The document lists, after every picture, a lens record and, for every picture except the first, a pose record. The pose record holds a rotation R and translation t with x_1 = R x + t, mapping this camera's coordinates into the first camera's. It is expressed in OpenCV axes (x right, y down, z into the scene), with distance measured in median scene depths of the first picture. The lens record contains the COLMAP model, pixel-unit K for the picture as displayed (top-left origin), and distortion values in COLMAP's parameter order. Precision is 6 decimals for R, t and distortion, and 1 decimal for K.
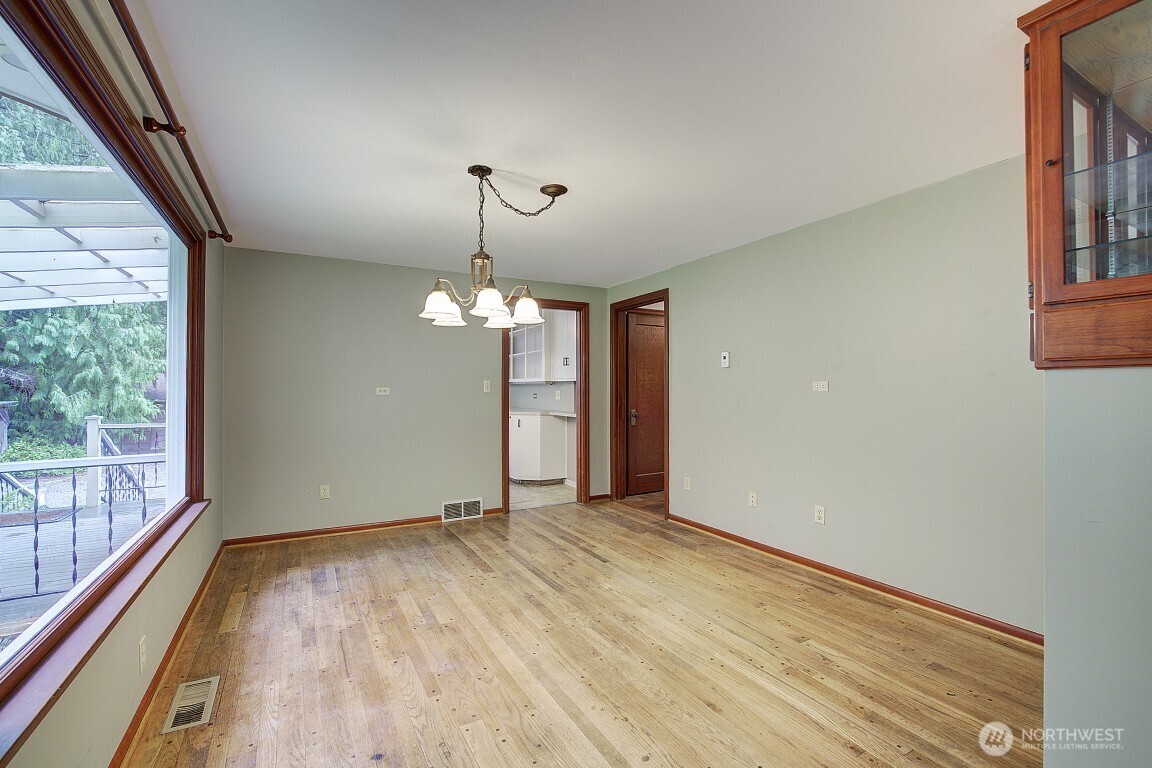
lens RADIAL K [[494.7, 0, 572.5], [0, 494.7, 385.2], [0, 0, 1]] dist [-0.016998, 0.000641]
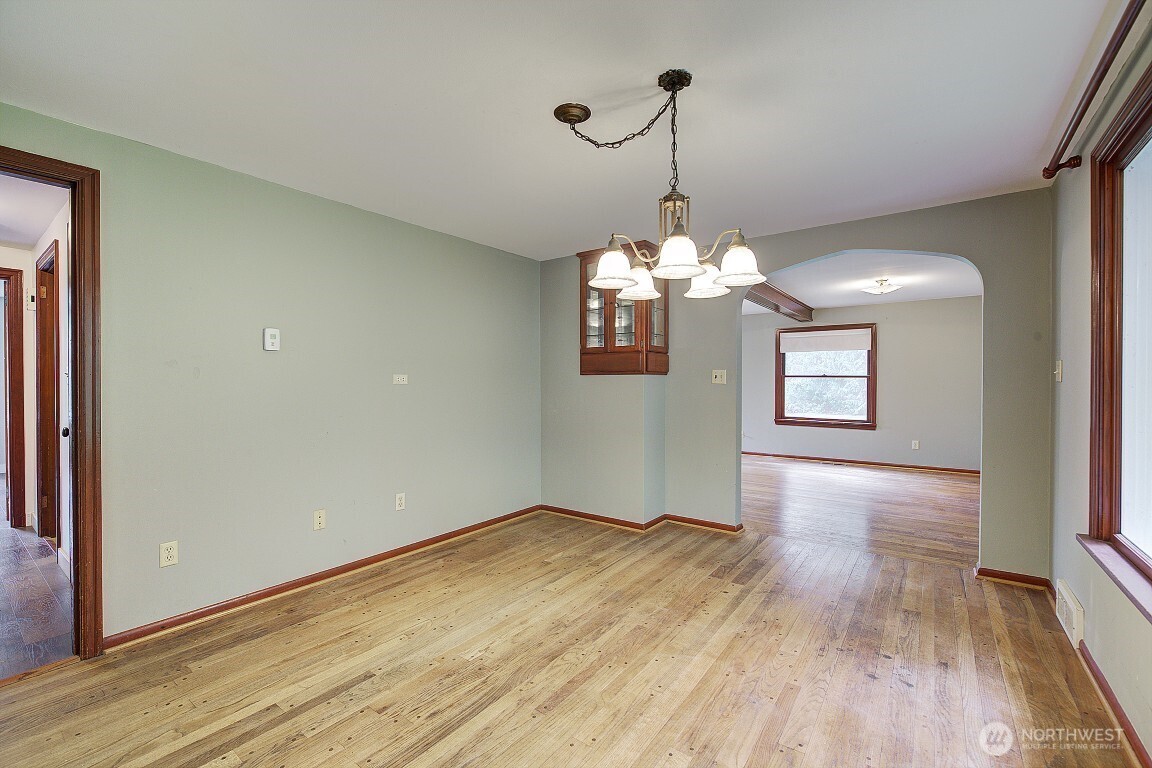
lens RADIAL K [[494.7, 0, 572.5], [0, 494.7, 385.2], [0, 0, 1]] dist [-0.016998, 0.000641]
pose [[-0.411281, -0.001794, 0.911507, -0.645955], [-0.003199, 0.999995, 0.000525, 0.014173], [-0.911503, -0.002700, -0.411284, 1.173564]]
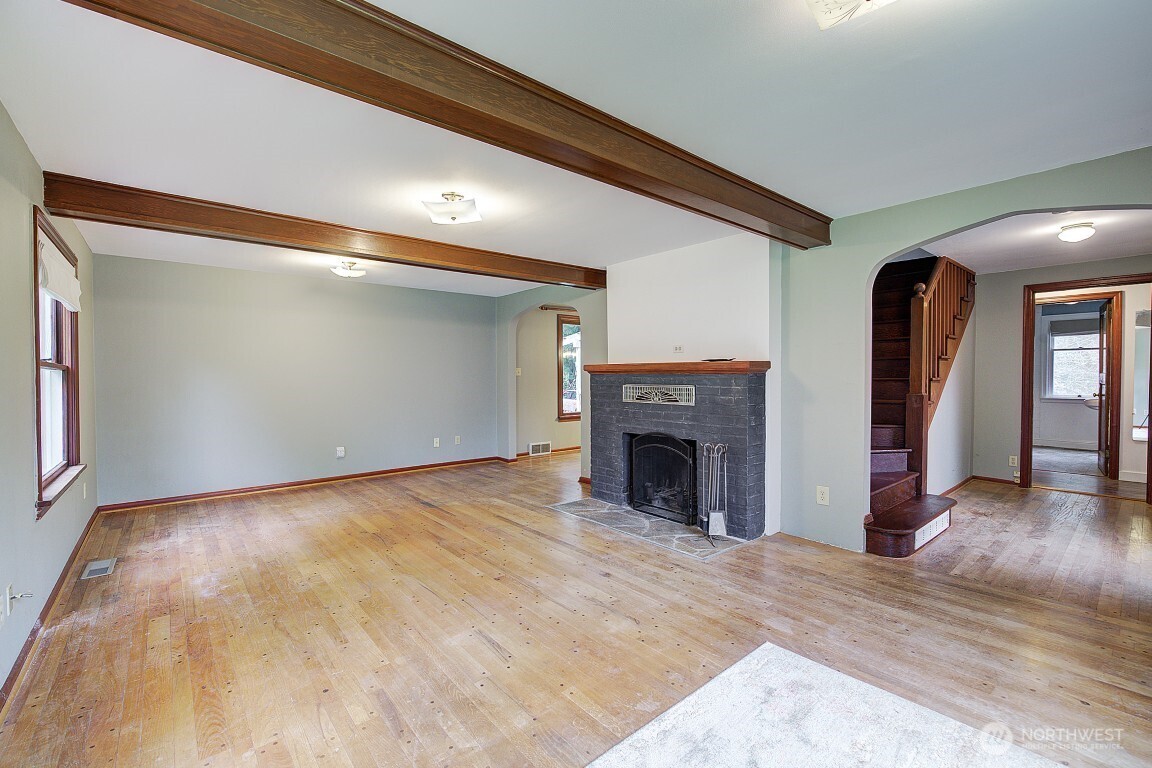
lens RADIAL K [[494.7, 0, 572.5], [0, 494.7, 385.2], [0, 0, 1]] dist [-0.016998, 0.000641]
pose [[0.192138, 0.023239, -0.981093, 1.365429], [0.011338, 0.999600, 0.025898, -0.008496], [0.981302, -0.016099, 0.191798, -0.581987]]
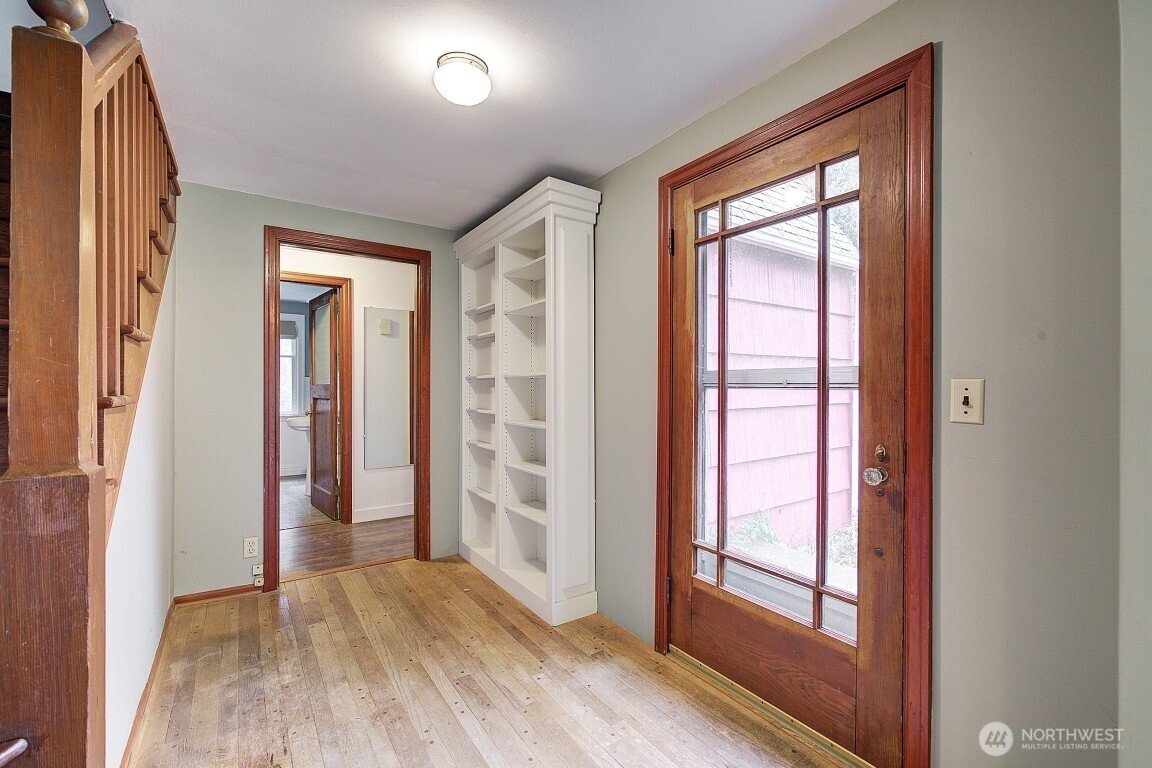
lens RADIAL K [[494.7, 0, 572.5], [0, 494.7, 385.2], [0, 0, 1]] dist [-0.016998, 0.000641]
pose [[0.996033, 0.001675, 0.088966, 0.942352], [-0.002339, 0.999970, 0.007369, -0.001506], [-0.088951, -0.007548, 0.996007, -0.152290]]
